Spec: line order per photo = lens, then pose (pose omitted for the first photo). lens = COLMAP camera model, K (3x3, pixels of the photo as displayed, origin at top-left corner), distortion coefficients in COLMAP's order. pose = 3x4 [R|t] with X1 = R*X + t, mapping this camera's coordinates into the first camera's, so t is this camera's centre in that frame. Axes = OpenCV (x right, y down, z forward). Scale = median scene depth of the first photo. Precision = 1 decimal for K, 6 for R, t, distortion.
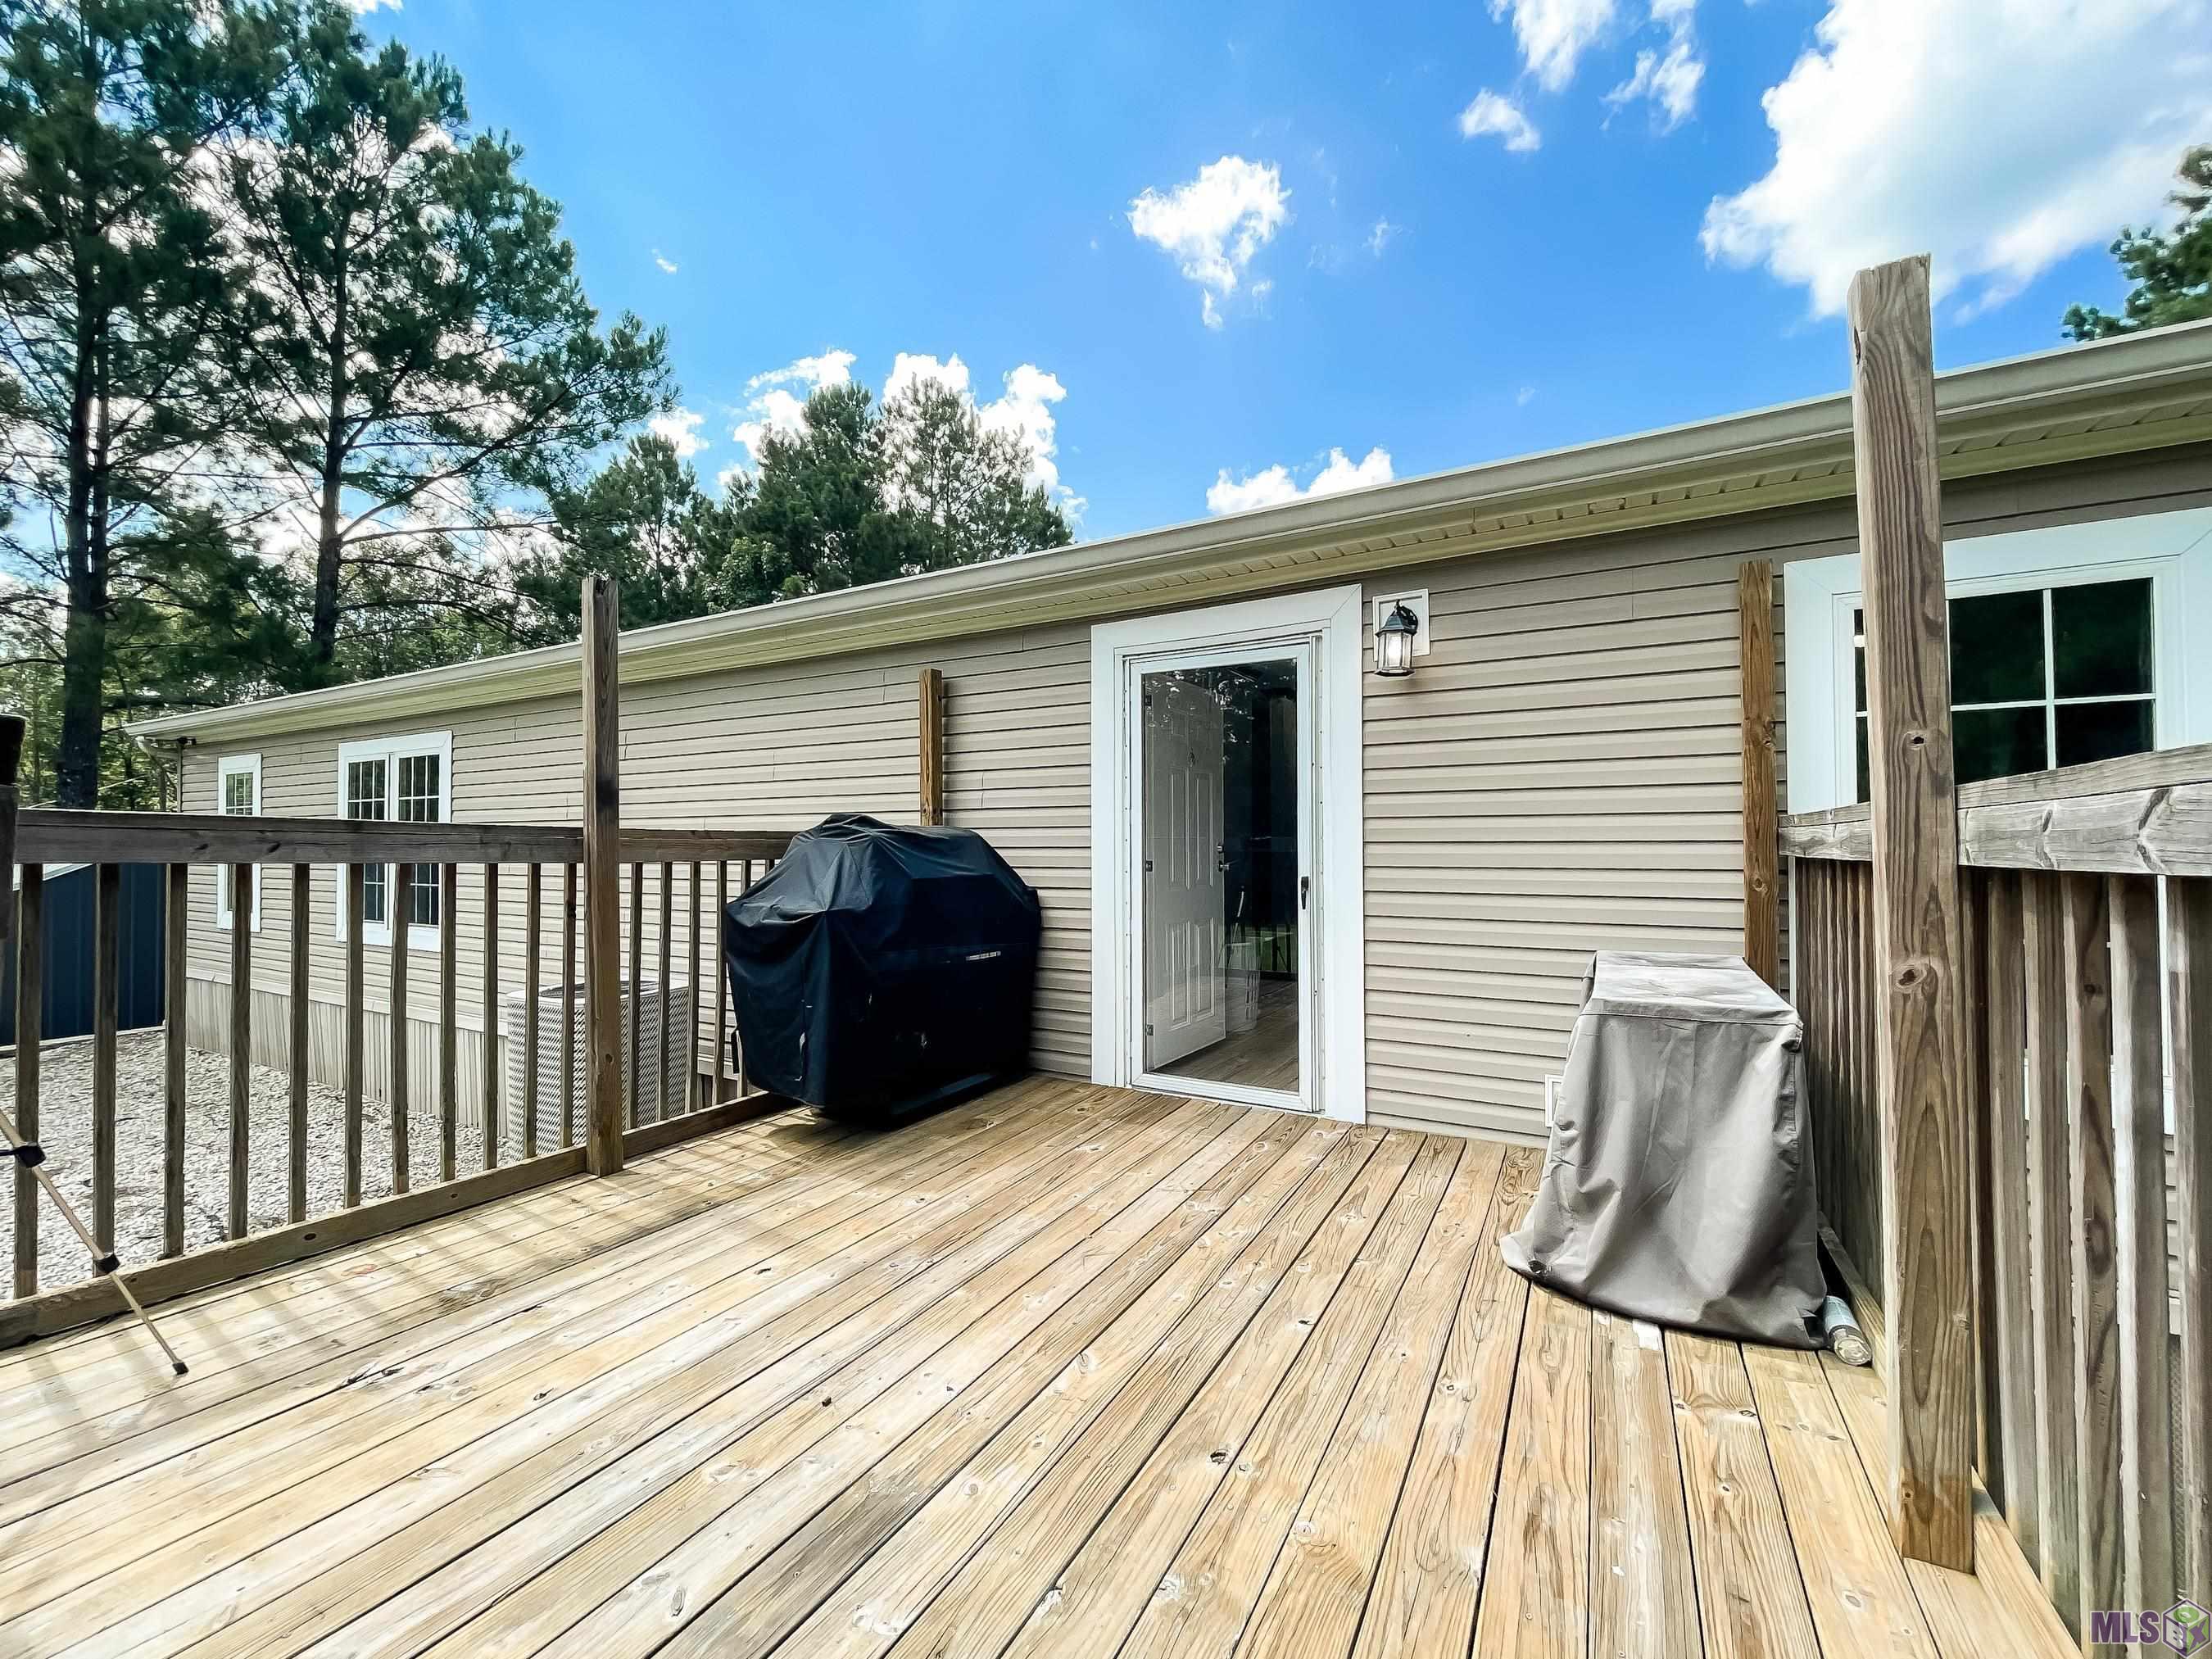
lens RADIAL K [[894.3, 0, 1094.6], [0, 894.3, 831.2], [0, 0, 1]] dist [-0.003073, 0.000060]
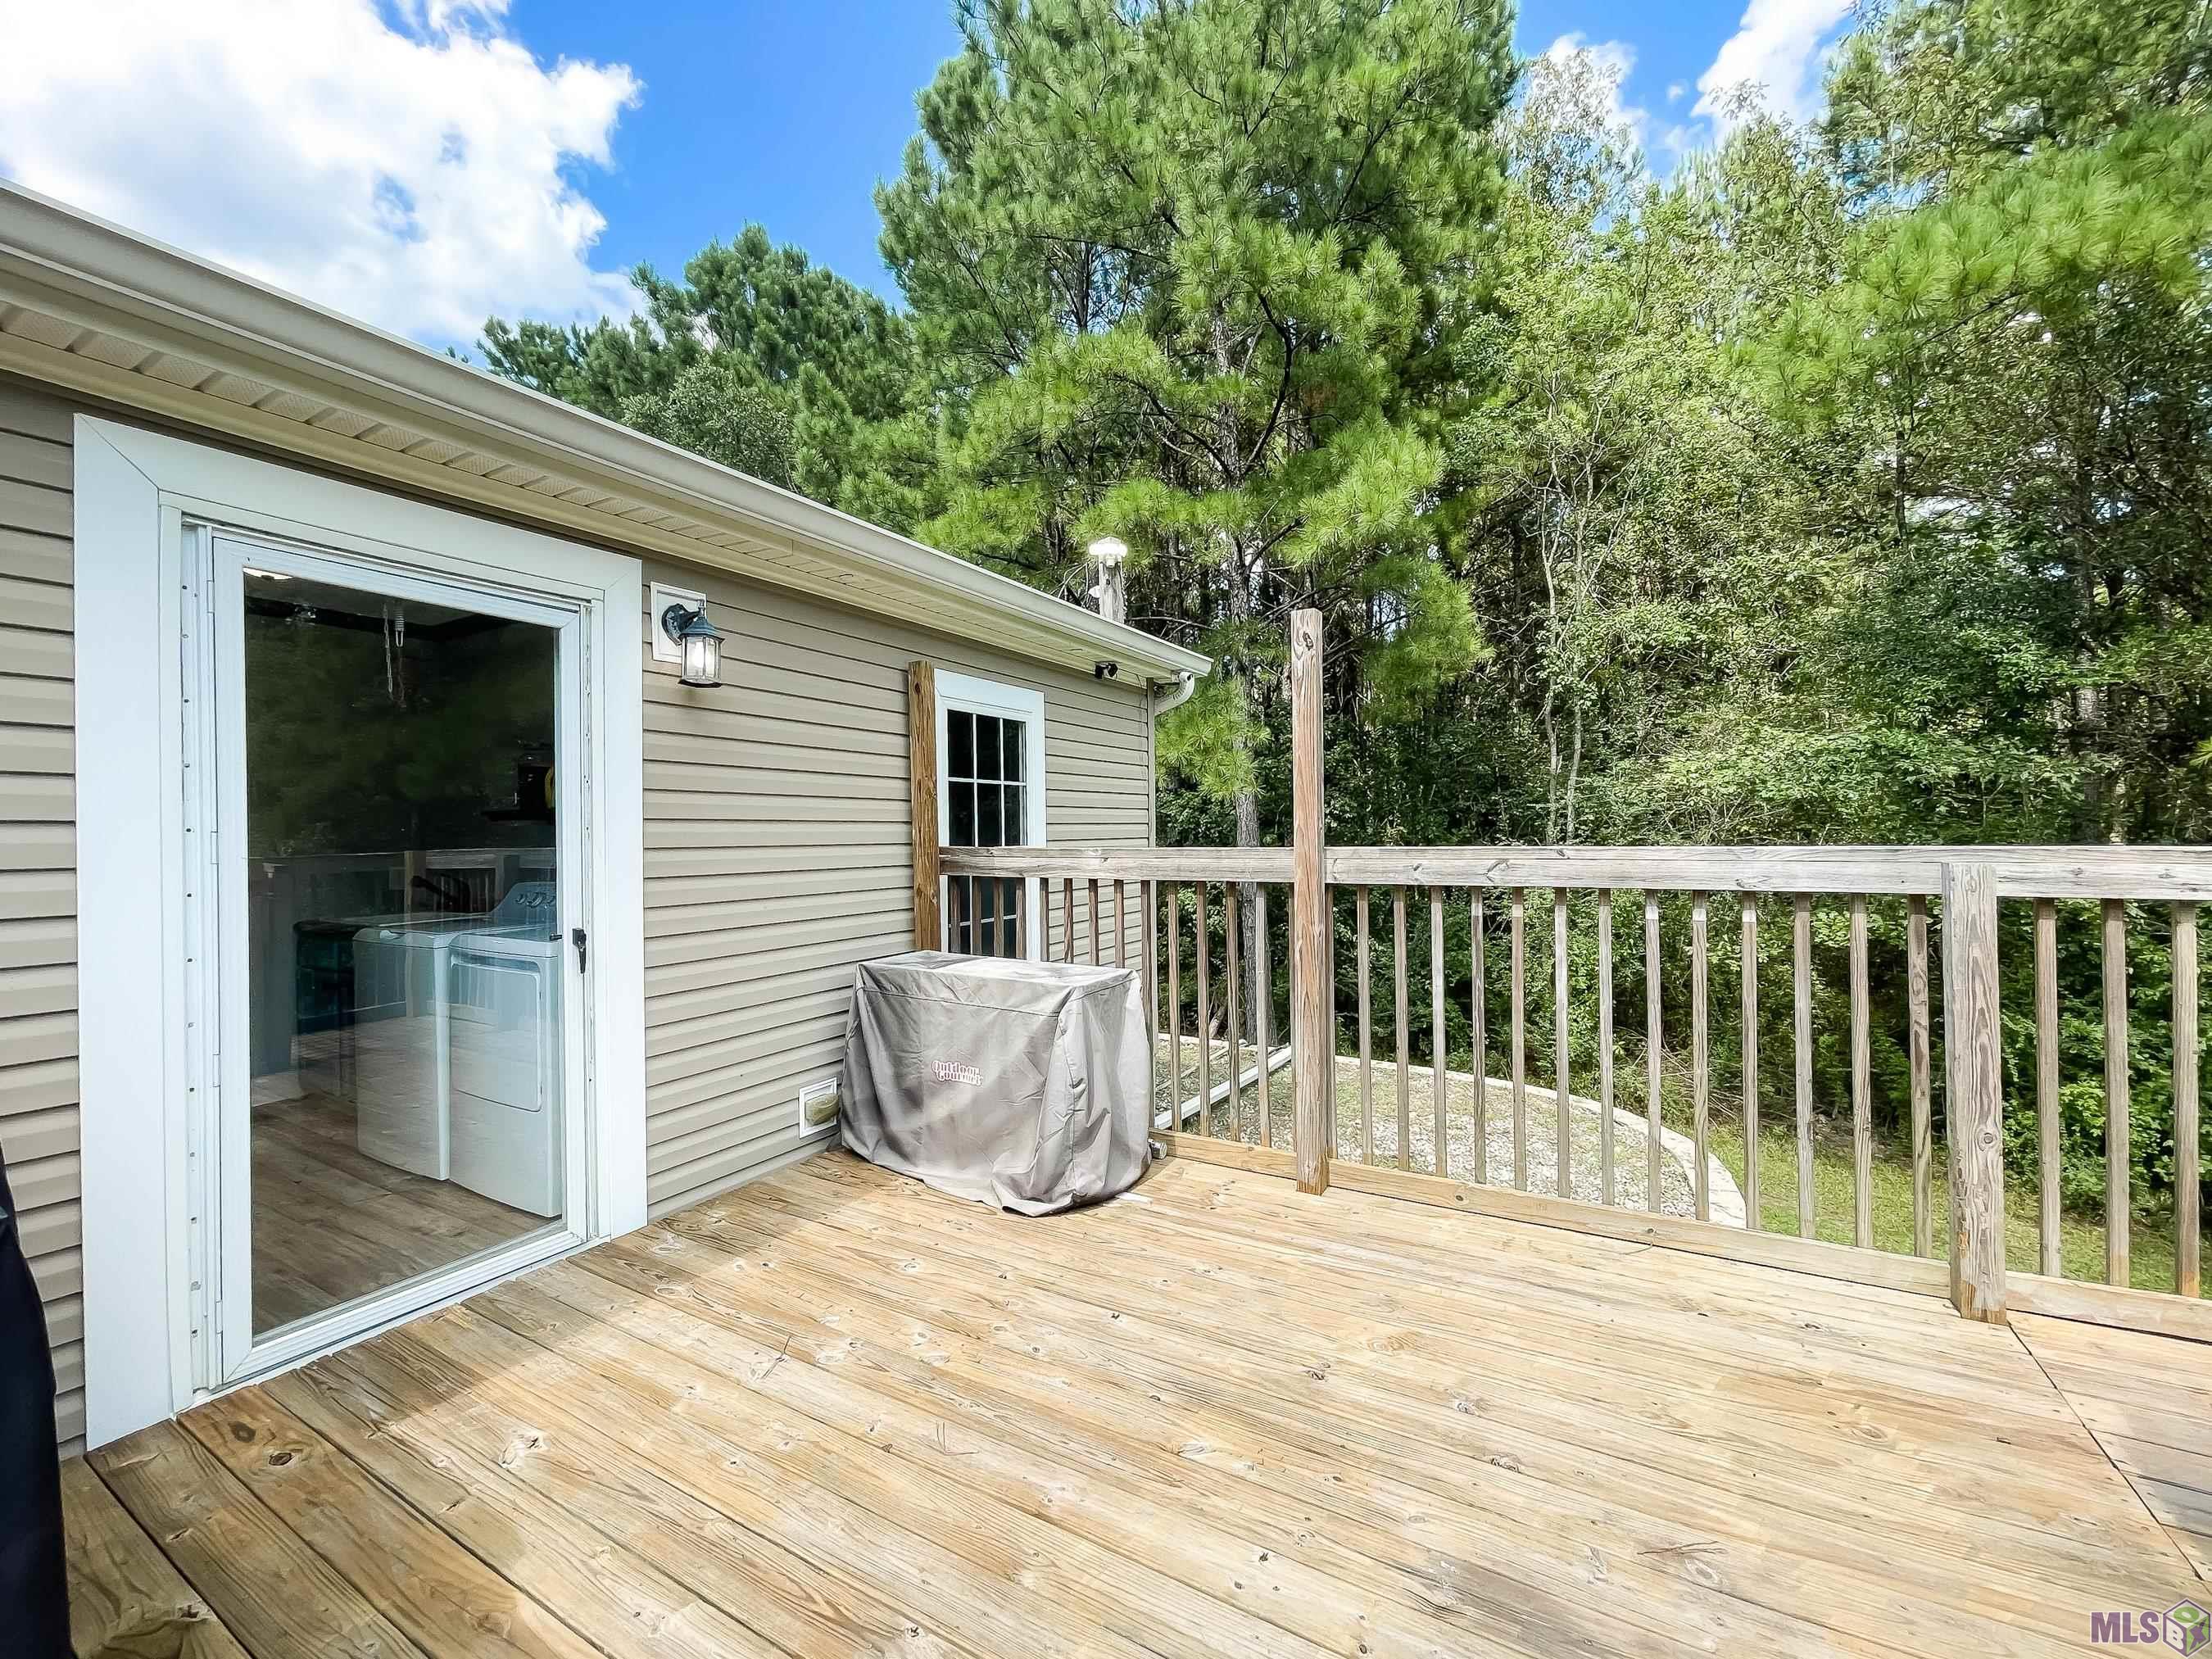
lens RADIAL K [[894.3, 0, 1094.6], [0, 894.3, 831.2], [0, 0, 1]] dist [-0.003073, 0.000060]
pose [[0.021777, 0.007546, 0.999734, -0.547284], [-0.008214, 0.999939, -0.007369, -0.030602], [-0.999729, -0.008051, 0.021837, 0.618218]]
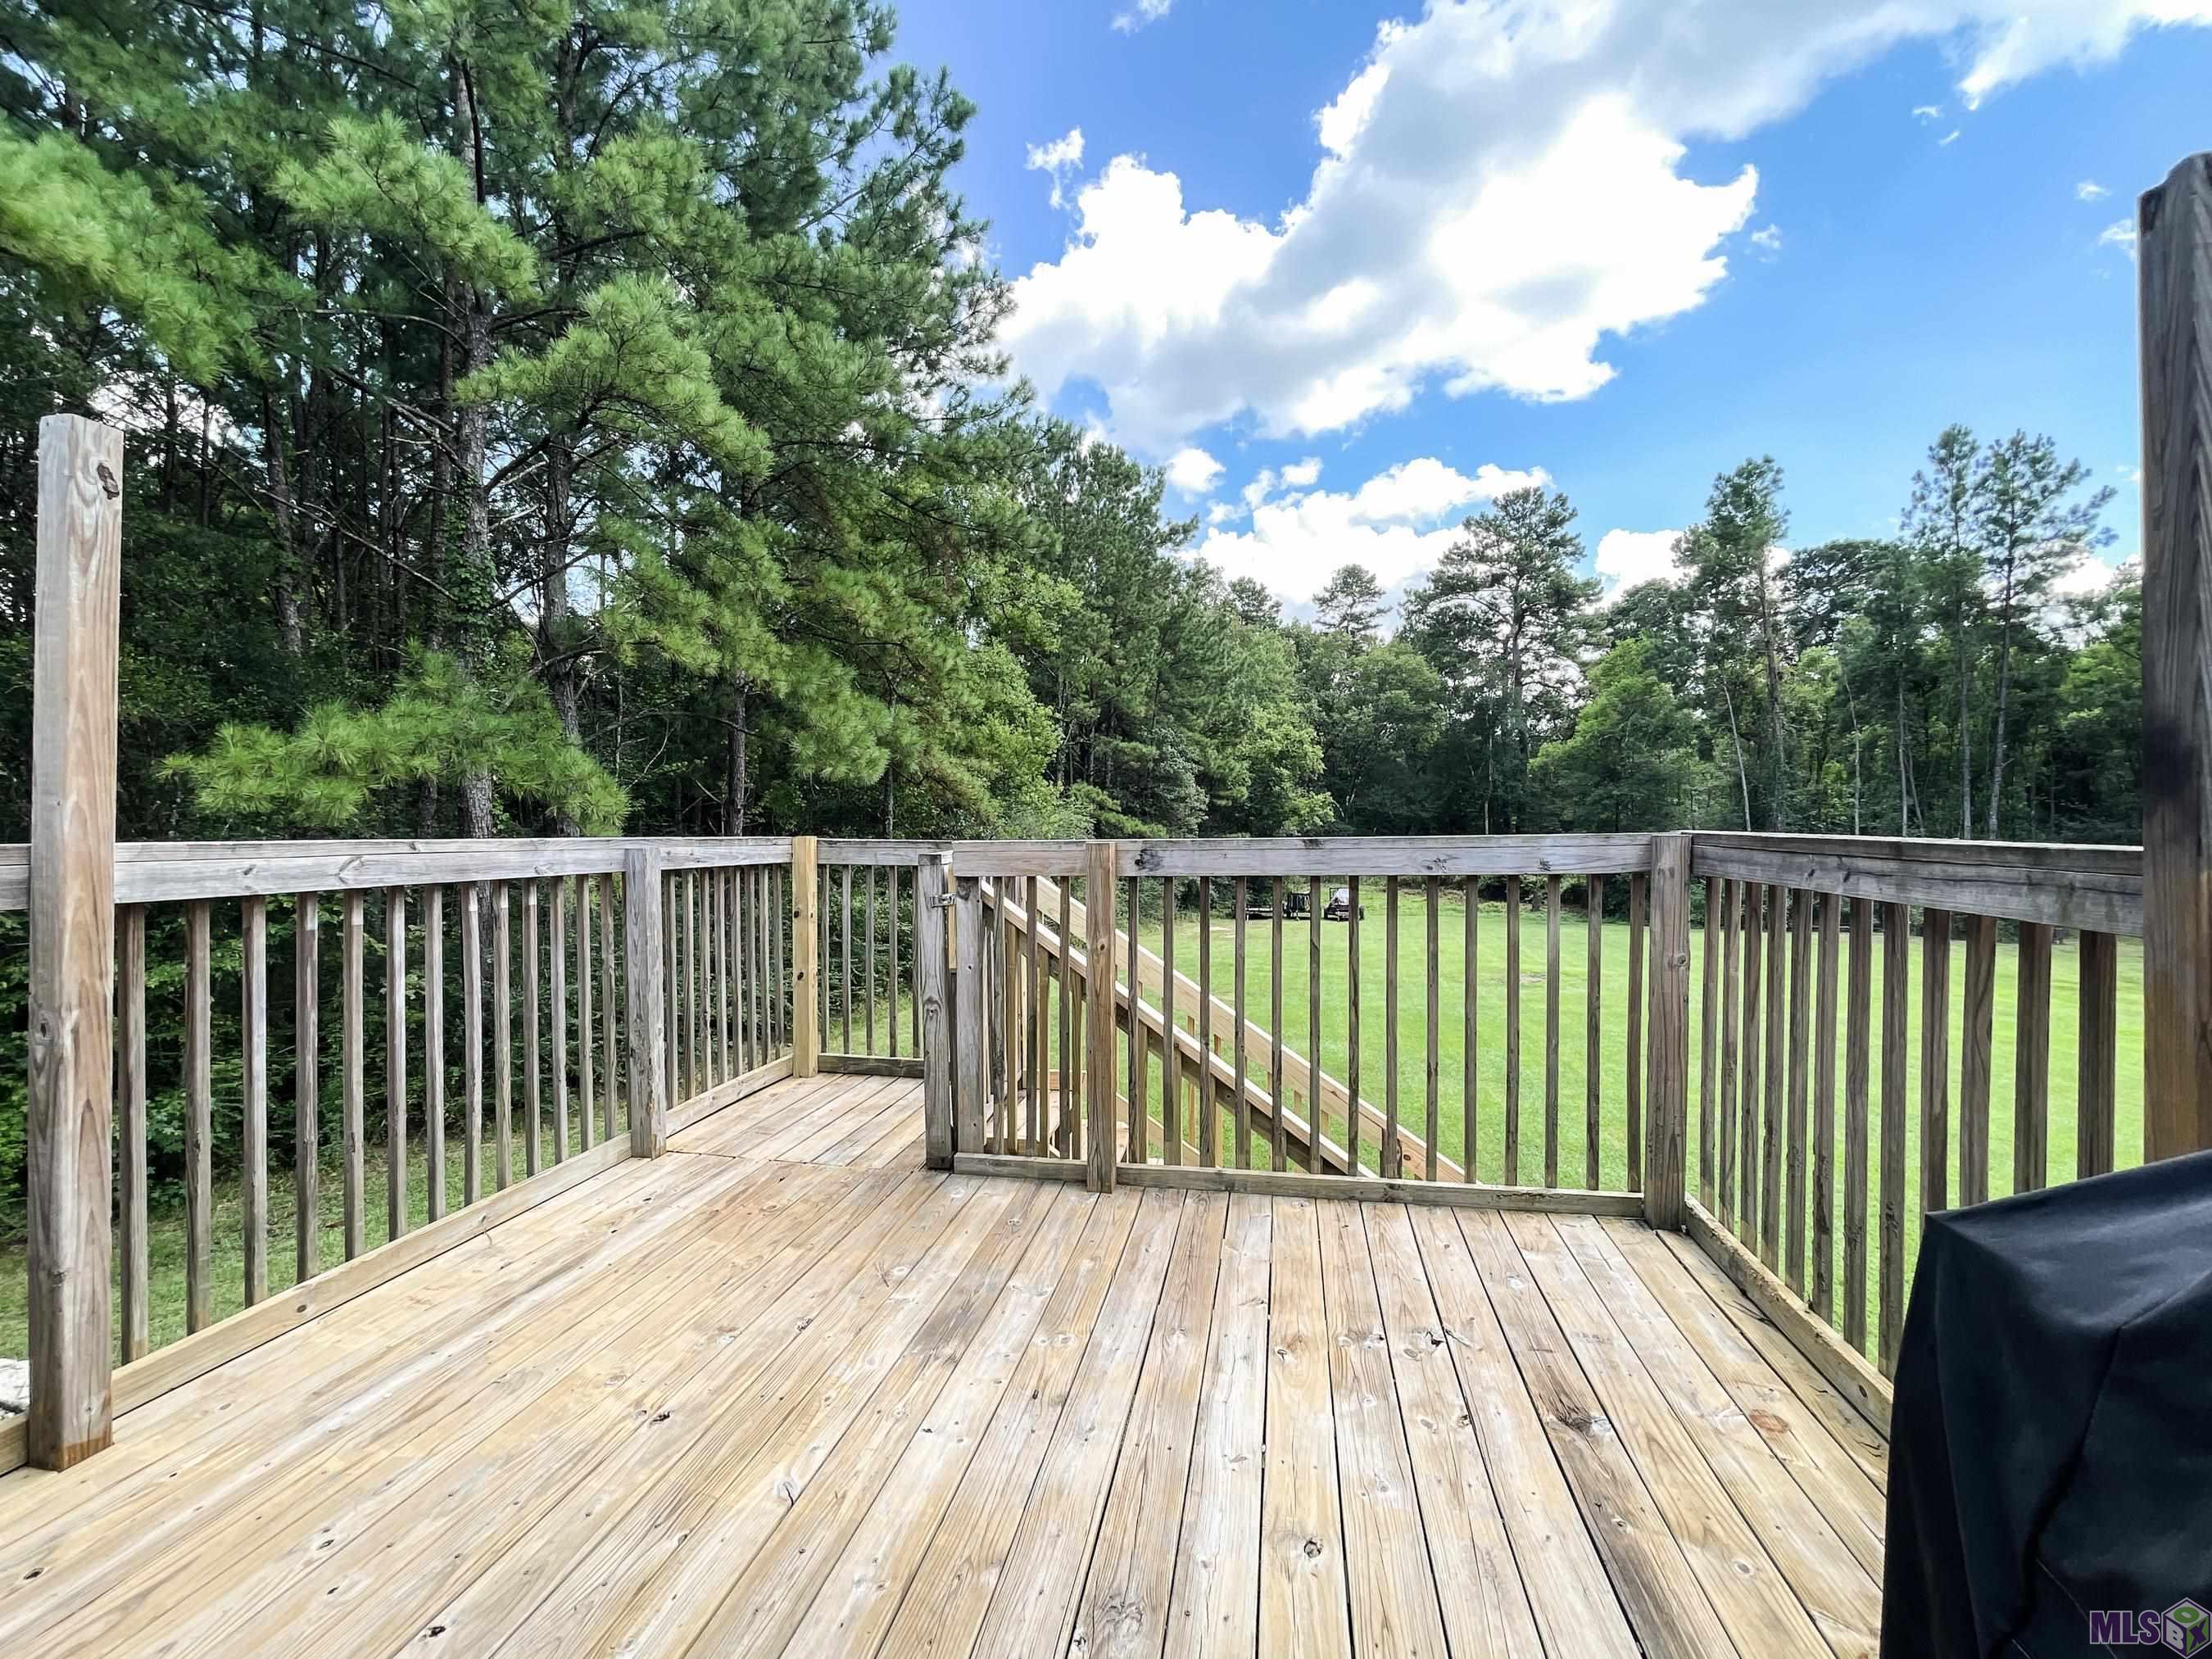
lens RADIAL K [[927.1, 0, 1102.3], [0, 927.1, 833.6], [0, 0, 1]] dist [0.000570, -0.000076]
pose [[-0.951030, 0.005064, -0.309058, -0.016198], [0.009659, 0.999864, -0.013339, -0.015156], [0.308948, -0.015671, -0.950950, 1.109646]]
